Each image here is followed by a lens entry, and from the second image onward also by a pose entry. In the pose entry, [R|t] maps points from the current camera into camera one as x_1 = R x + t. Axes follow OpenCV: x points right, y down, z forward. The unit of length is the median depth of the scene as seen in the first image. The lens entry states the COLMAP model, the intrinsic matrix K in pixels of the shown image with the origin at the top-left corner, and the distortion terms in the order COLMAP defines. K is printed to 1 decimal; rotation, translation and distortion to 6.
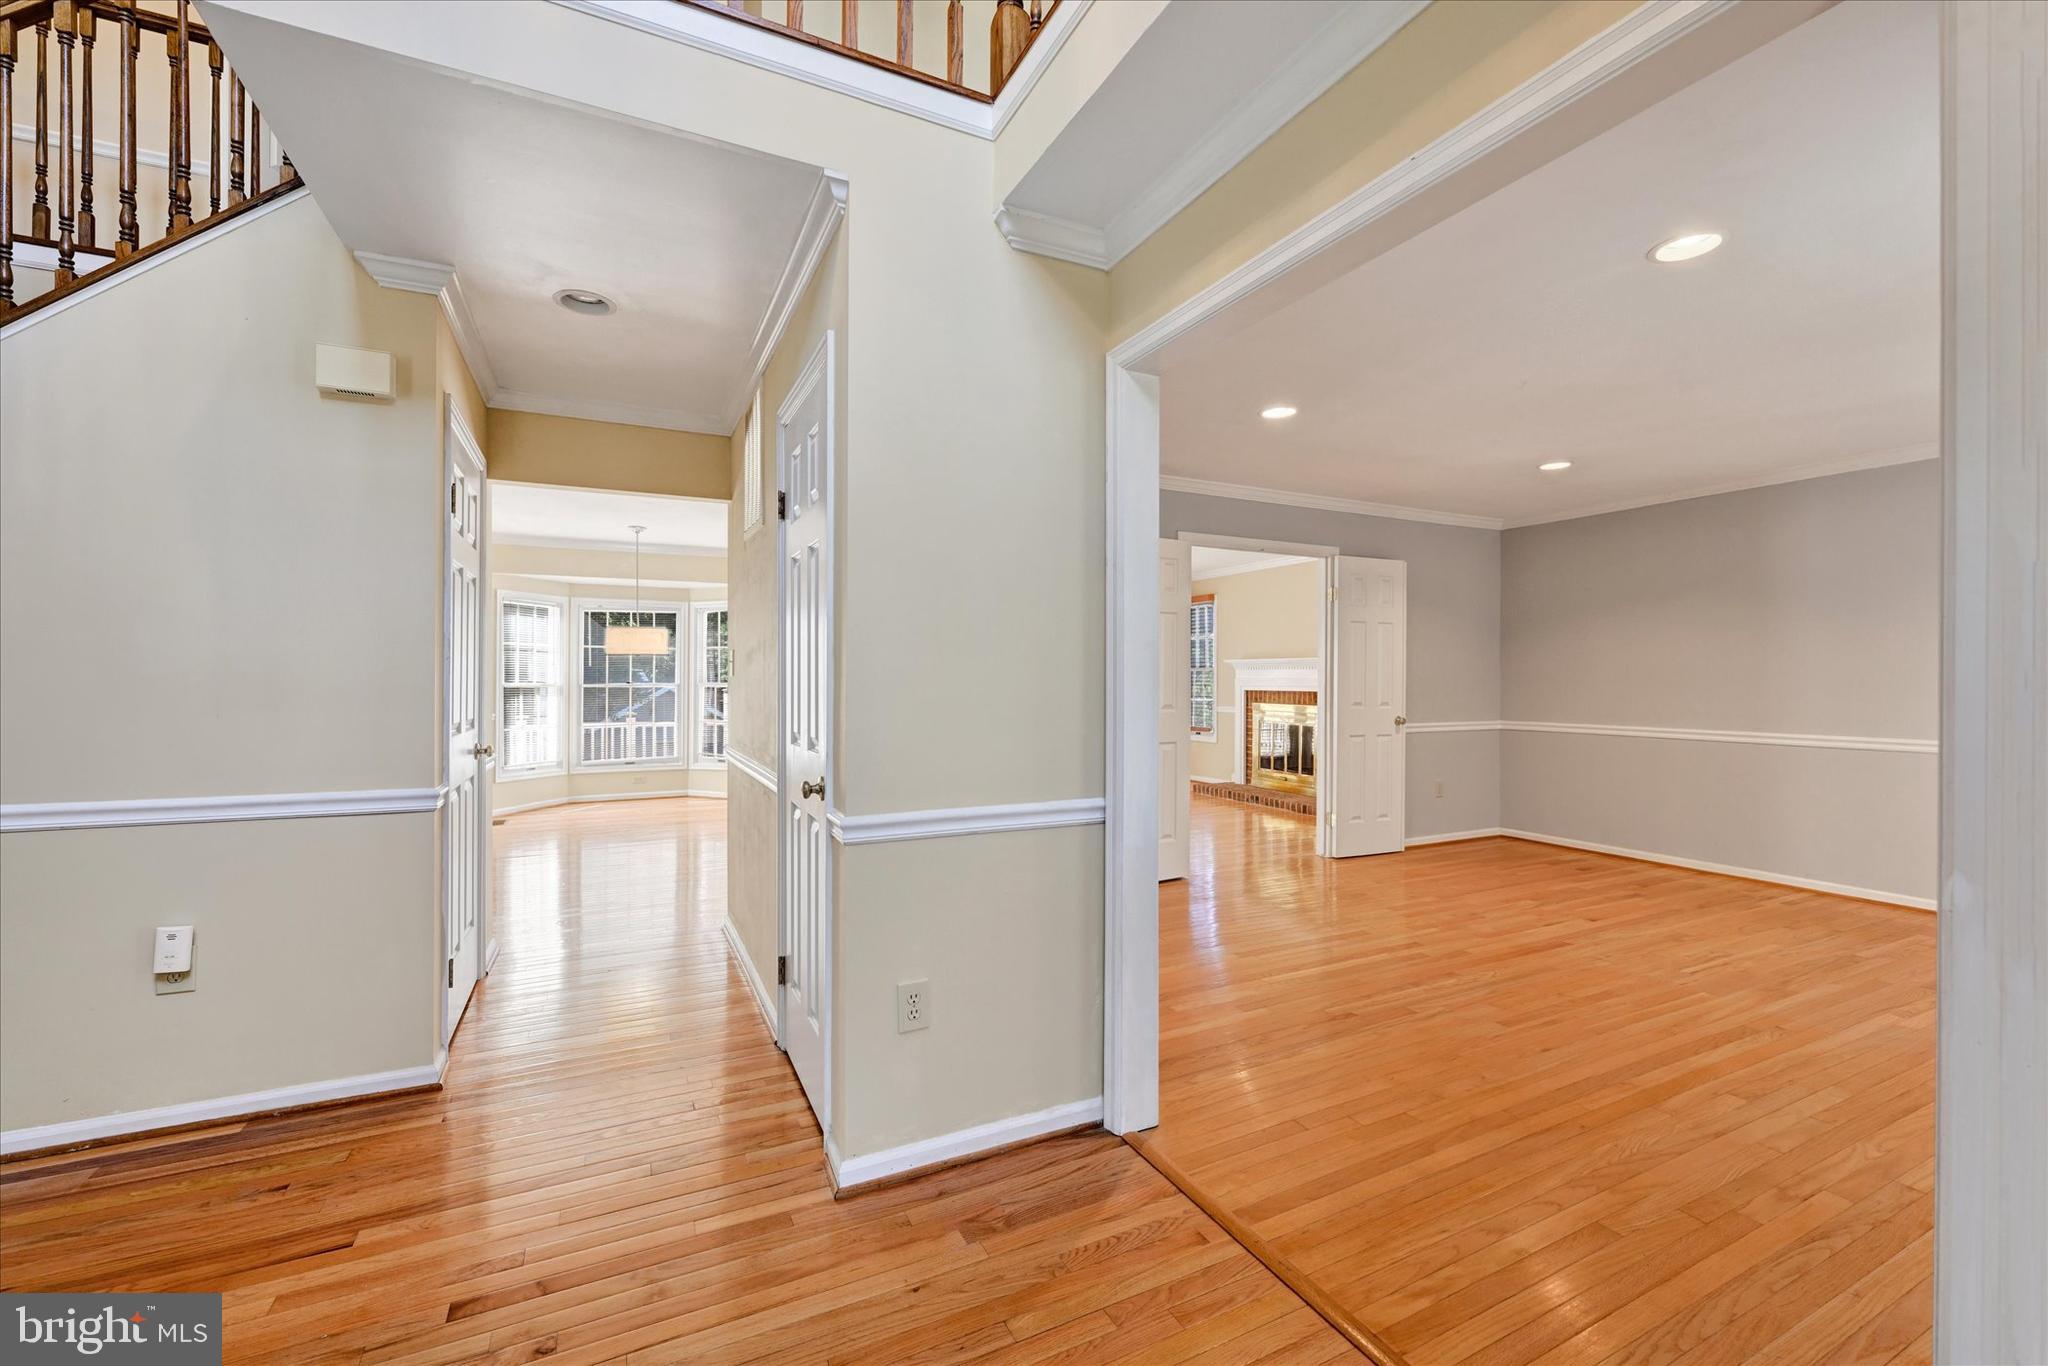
lens RADIAL K [[828.1, 0, 1023.6], [0, 828.1, 685.6], [0, 0, 1]] dist [-0.001196, 0.000080]
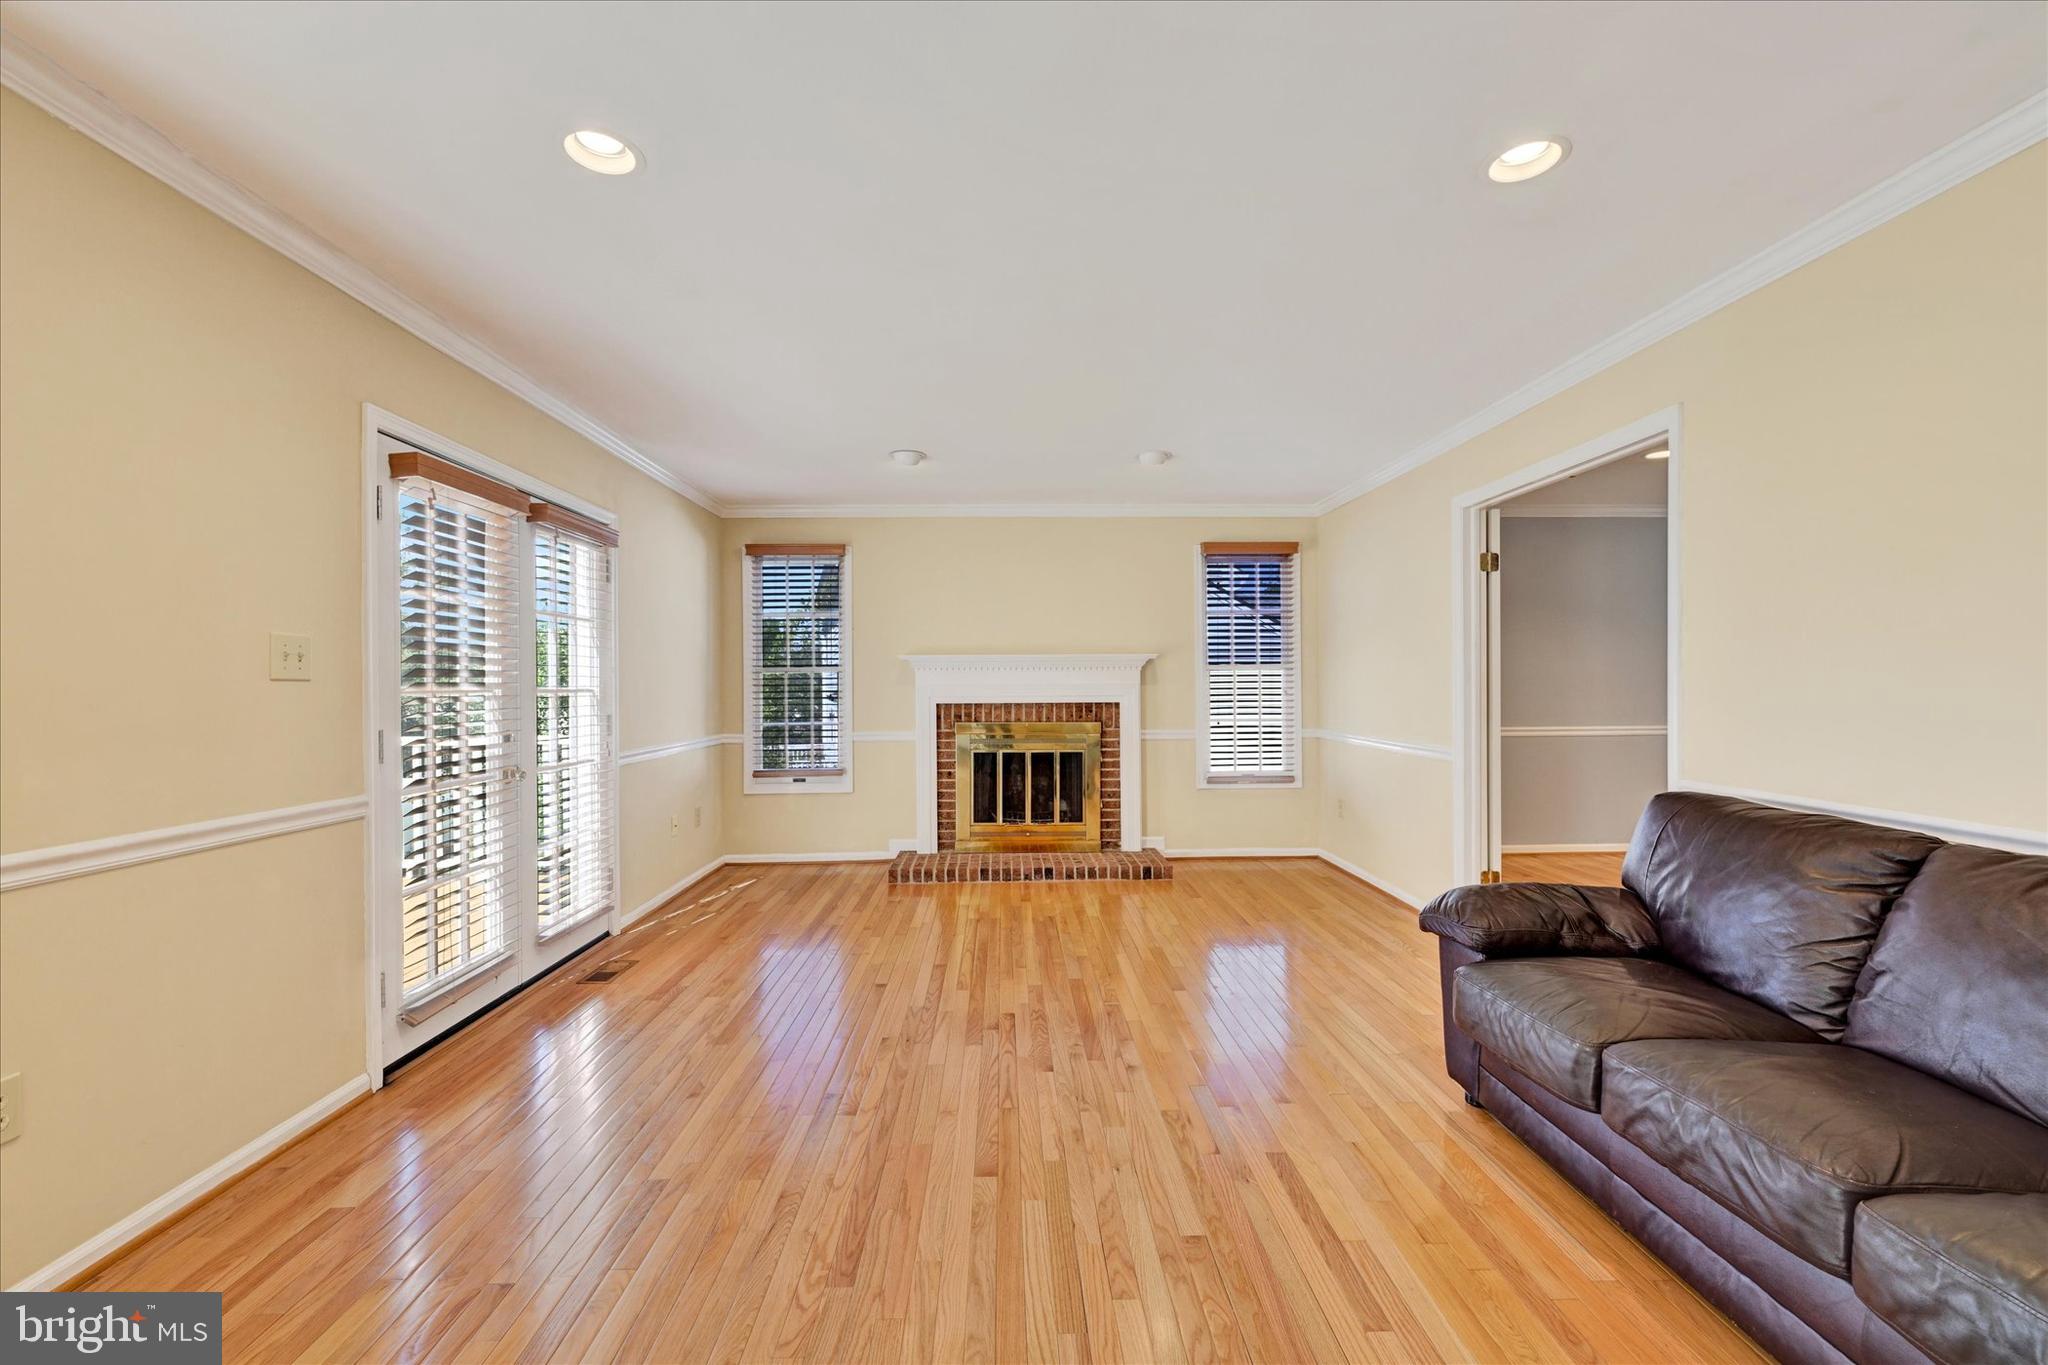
lens RADIAL K [[828.1, 0, 1022.7], [0, 828.1, 681.5], [0, 0, 1]] dist [-0.001196, 0.000080]
pose [[0.415421, -0.001323, 0.909628, -0.293857], [0.011949, 0.999921, -0.004002, -0.008158], [-0.909551, 0.012531, 0.415404, 0.720600]]
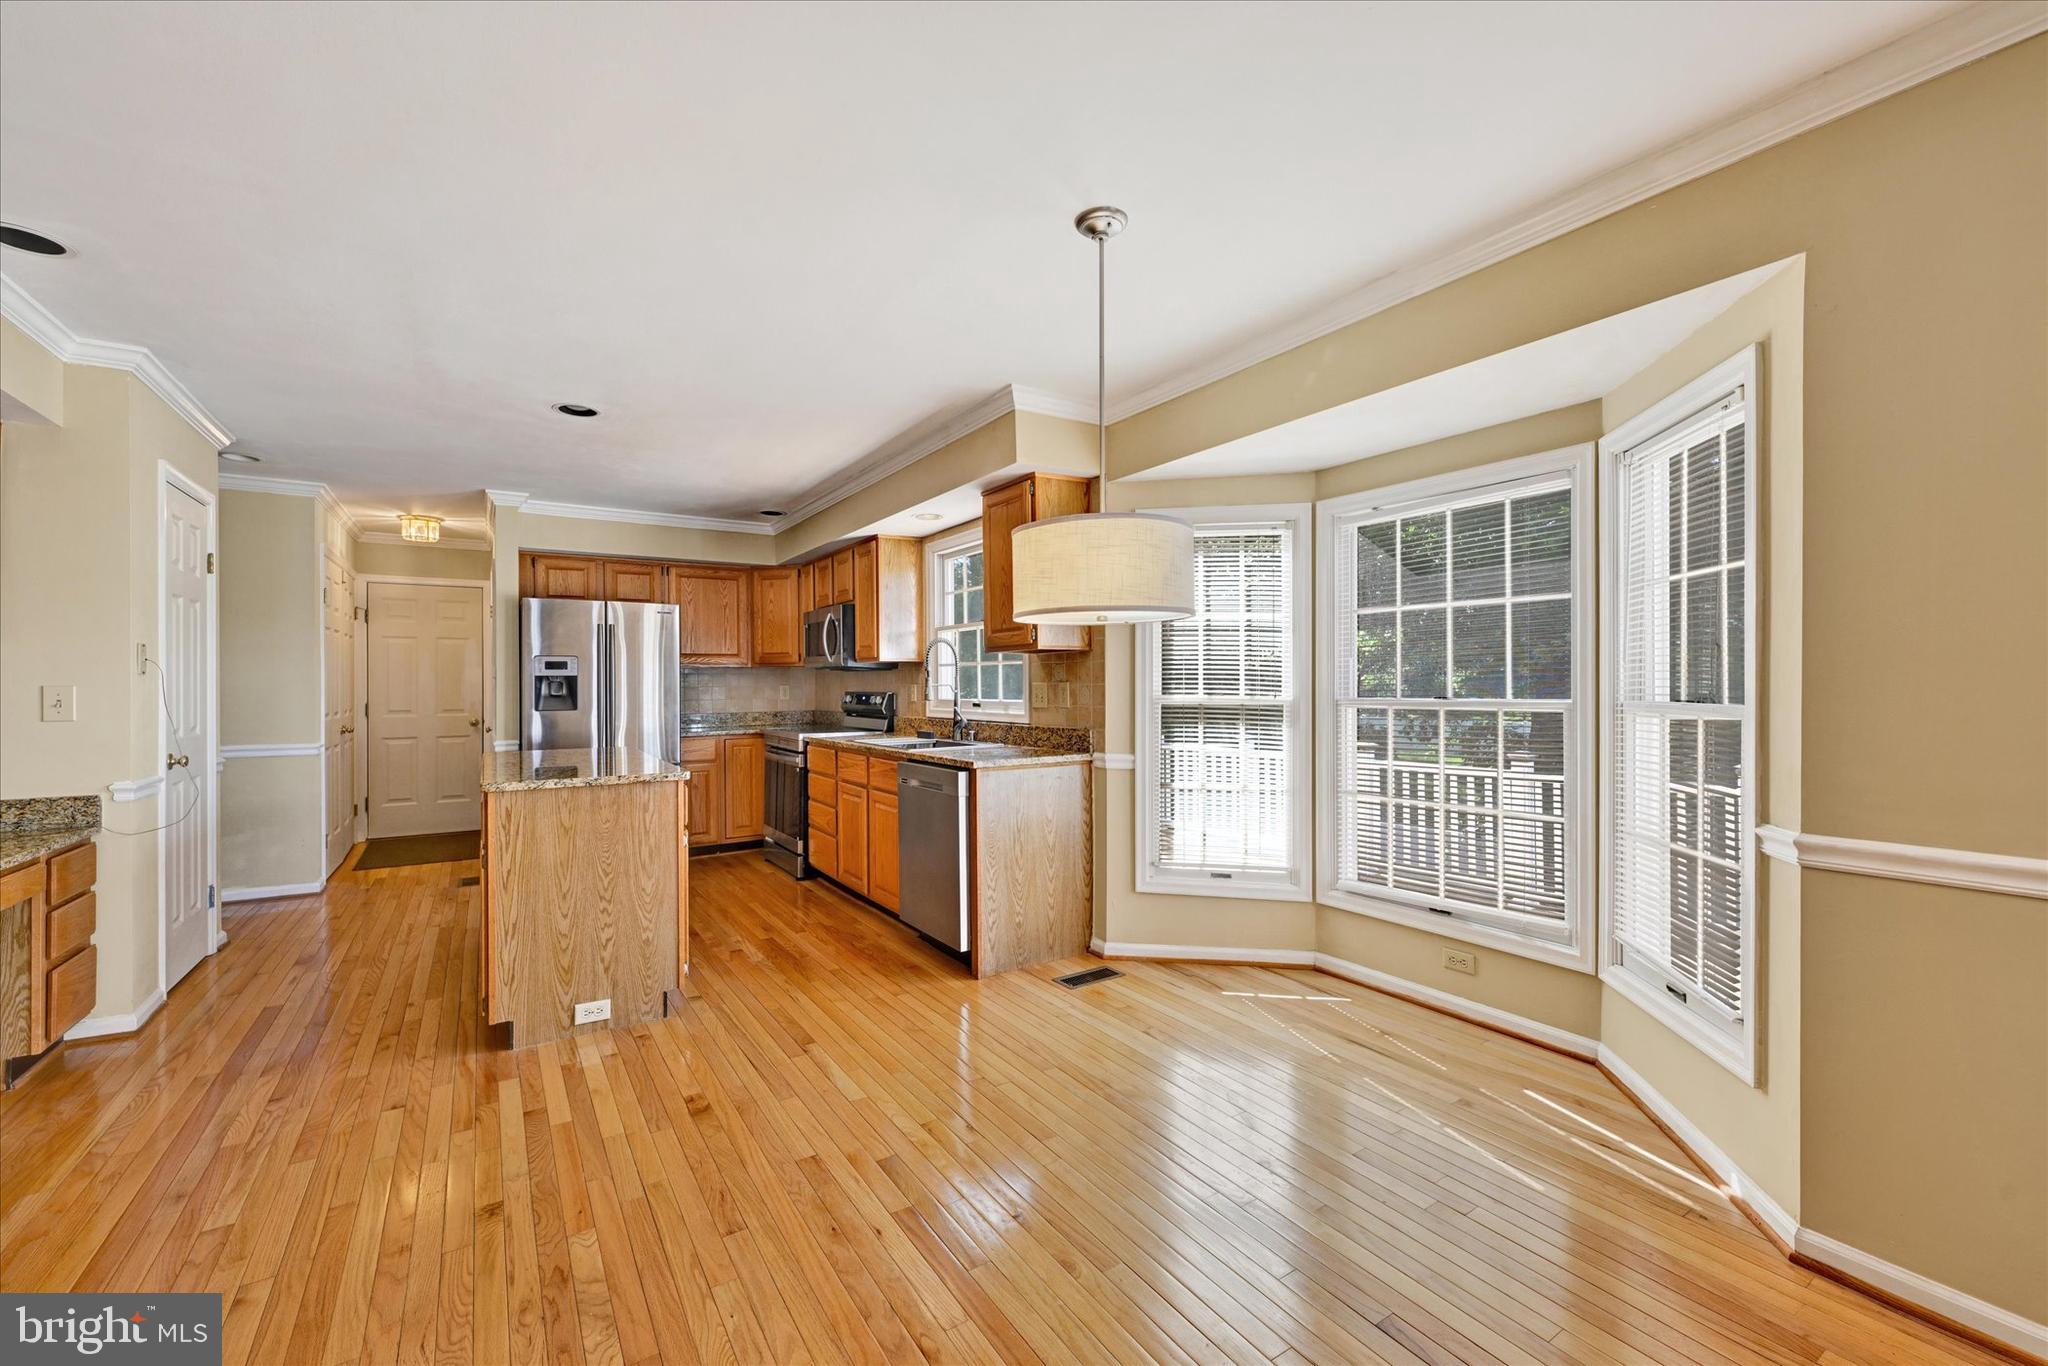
lens RADIAL K [[828.1, 0, 1023.4], [0, 828.1, 687.1], [0, 0, 1]] dist [-0.001196, 0.000080]
pose [[0.122567, 0.003018, -0.992456, -0.123554], [-0.001496, 0.999995, 0.002856, -0.008592], [0.992459, 0.001134, 0.122571, 0.749102]]
